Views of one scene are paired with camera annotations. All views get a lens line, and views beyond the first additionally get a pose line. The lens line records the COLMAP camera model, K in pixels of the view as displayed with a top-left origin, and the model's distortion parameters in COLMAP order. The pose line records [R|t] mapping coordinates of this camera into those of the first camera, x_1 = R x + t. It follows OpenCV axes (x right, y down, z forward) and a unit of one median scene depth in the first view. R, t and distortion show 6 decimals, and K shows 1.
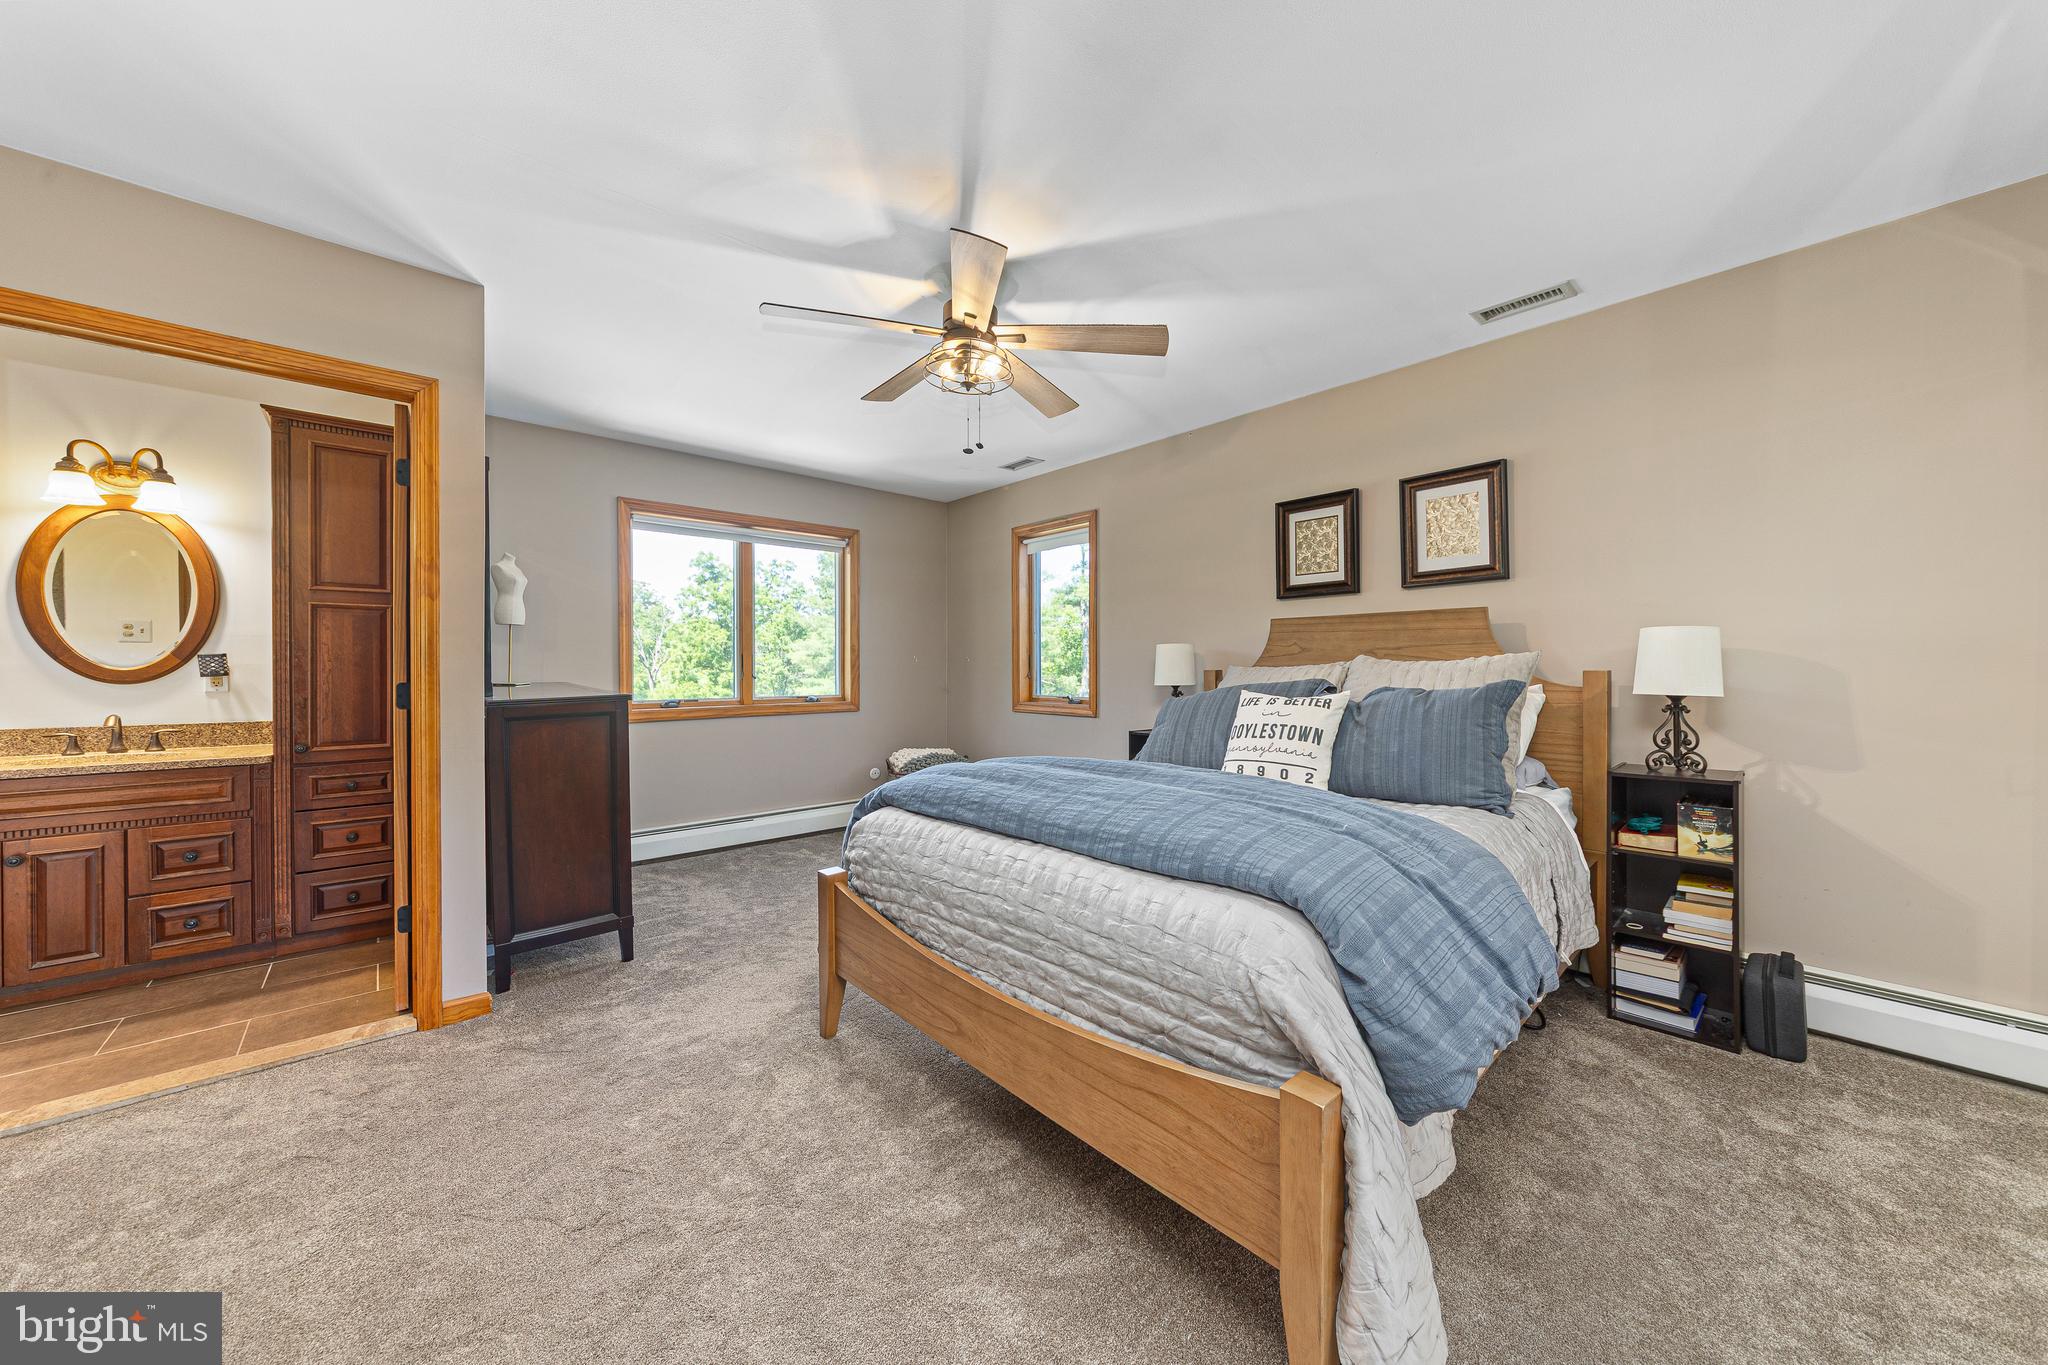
lens RADIAL K [[731.1, 0, 1042.1], [0, 731.1, 671.2], [0, 0, 1]] dist [-0.001979, 0.000466]
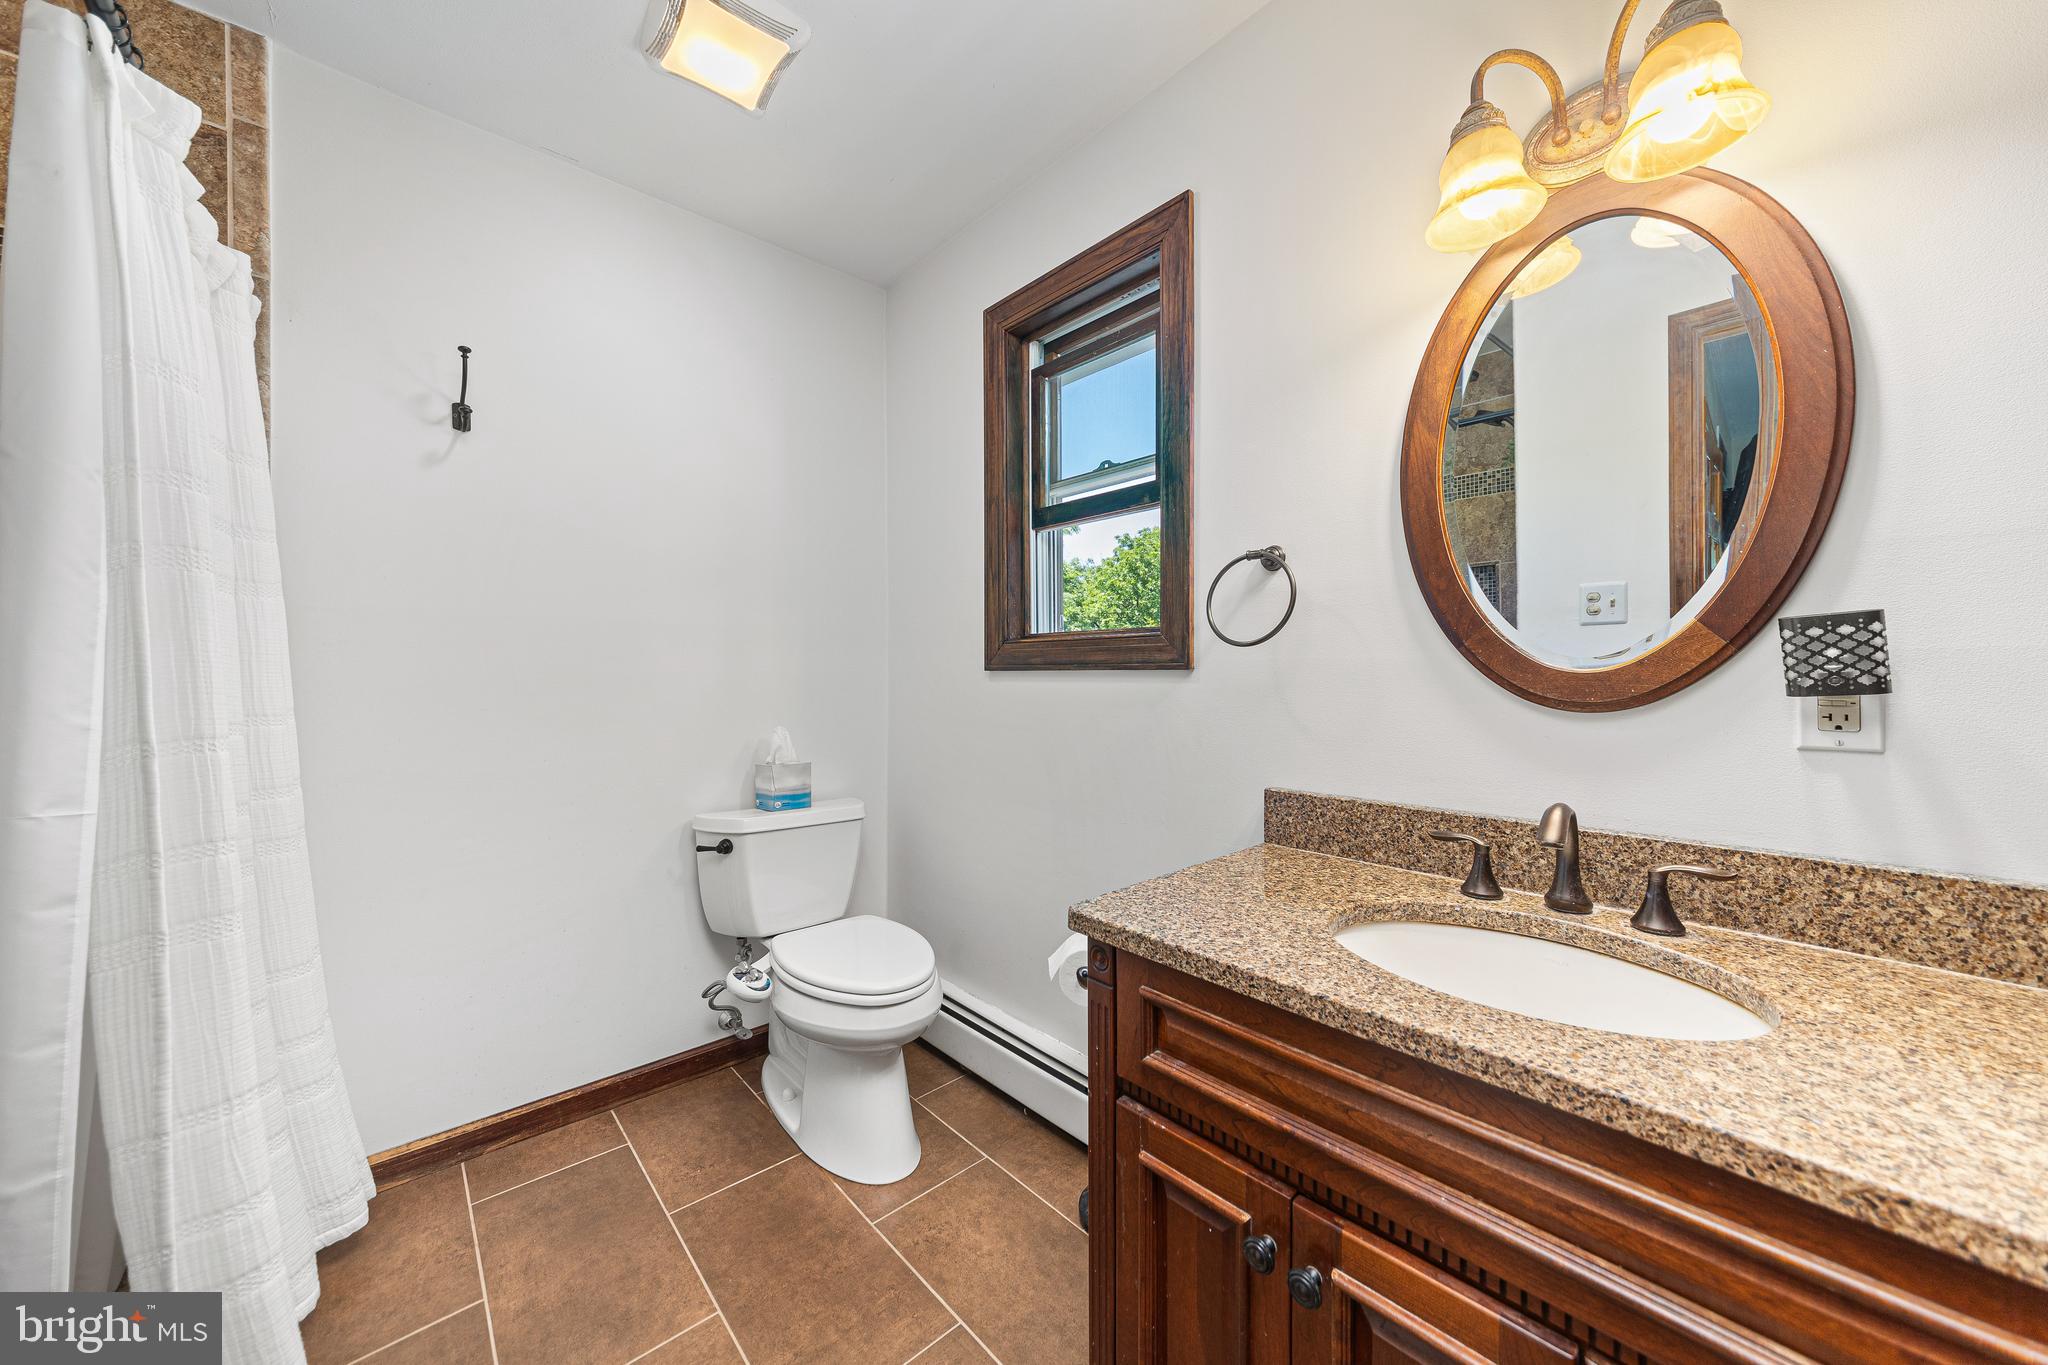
lens RADIAL K [[731.1, 0, 1044.0], [0, 731.1, 687.0], [0, 0, 1]] dist [-0.001979, 0.000466]
pose [[0.002940, 0.007180, -0.999970, -0.850924], [-0.005258, 0.999961, 0.007164, 0.003832], [0.999982, 0.005237, 0.002978, 0.692005]]
